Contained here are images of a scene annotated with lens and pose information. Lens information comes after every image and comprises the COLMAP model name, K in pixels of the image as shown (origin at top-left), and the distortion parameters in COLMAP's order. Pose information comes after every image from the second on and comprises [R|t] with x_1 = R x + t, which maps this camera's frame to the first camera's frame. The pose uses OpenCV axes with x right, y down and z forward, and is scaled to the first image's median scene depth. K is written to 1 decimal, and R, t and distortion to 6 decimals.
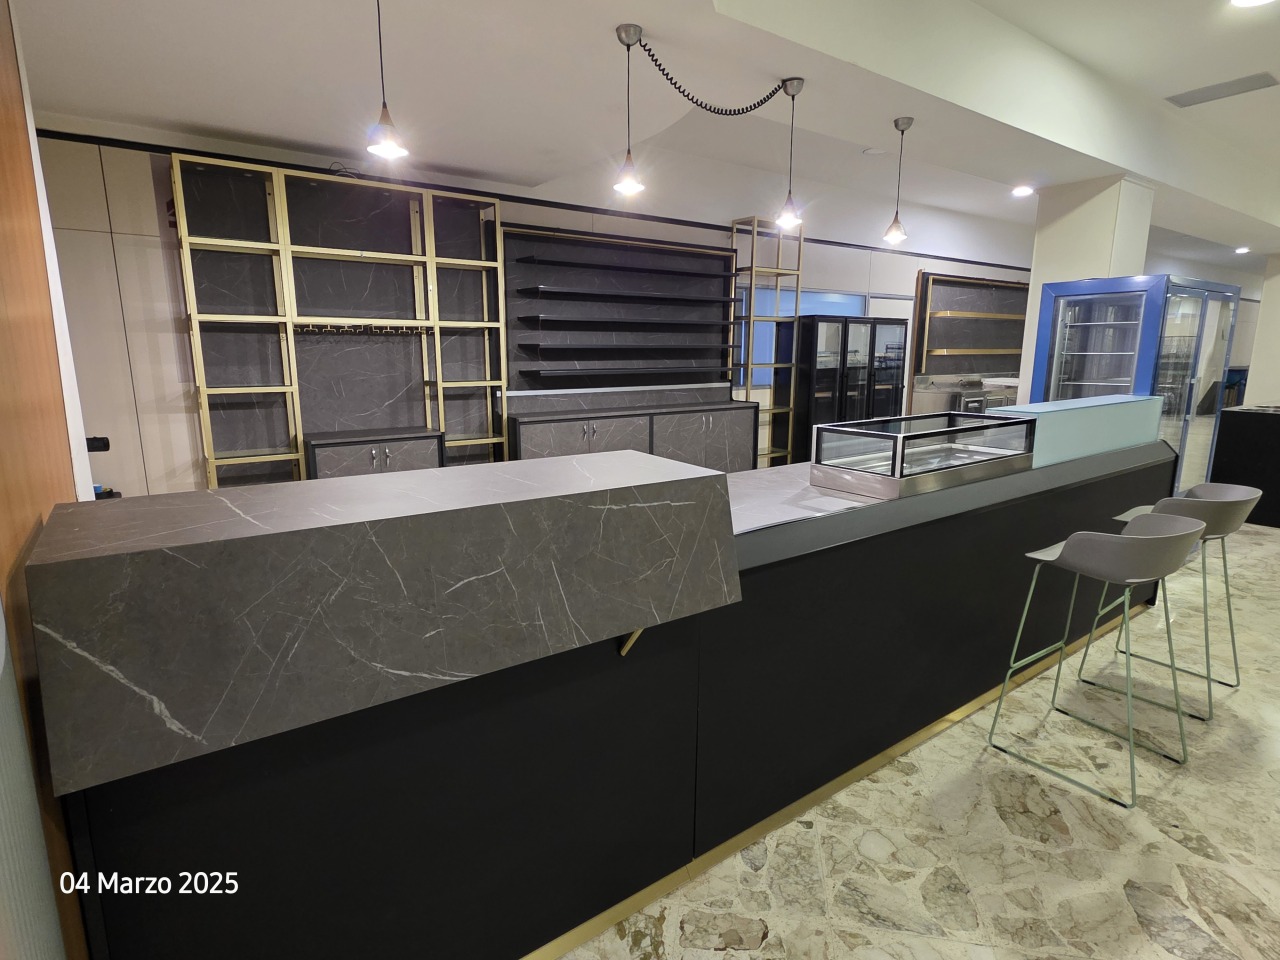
lens RADIAL K [[662.7, 0, 640.3], [0, 662.7, 474.8], [0, 0, 1]] dist [-0.000301, 0.001488]
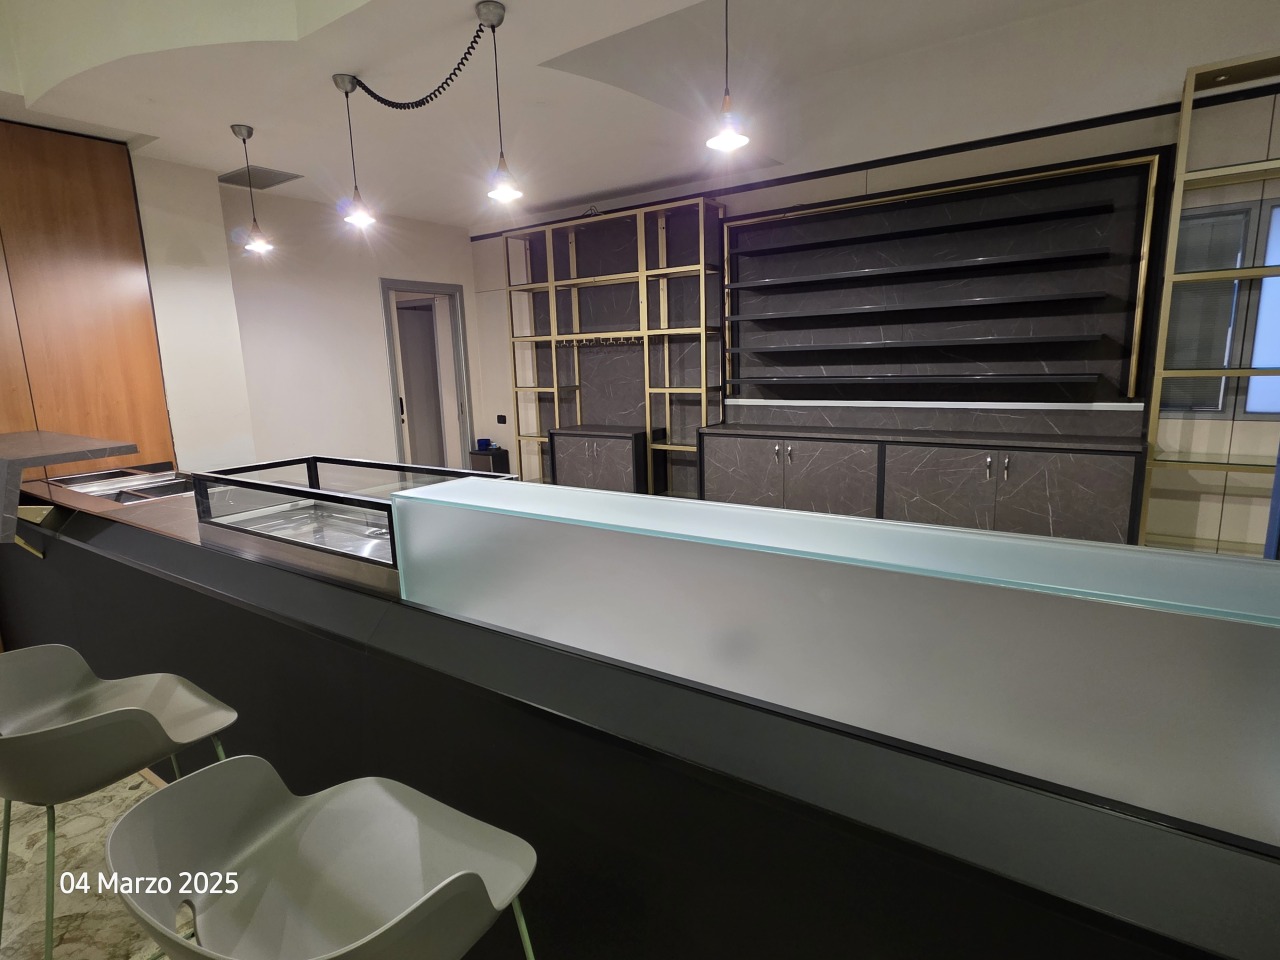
lens RADIAL K [[662.7, 0, 639.0], [0, 662.7, 475.6], [0, 0, 1]] dist [-0.000301, 0.001488]
pose [[0.342978, 0.156388, -0.926234, 0.697488], [-0.142148, 0.983329, 0.113392, -0.118744], [0.928526, 0.092772, 0.359491, 0.610975]]
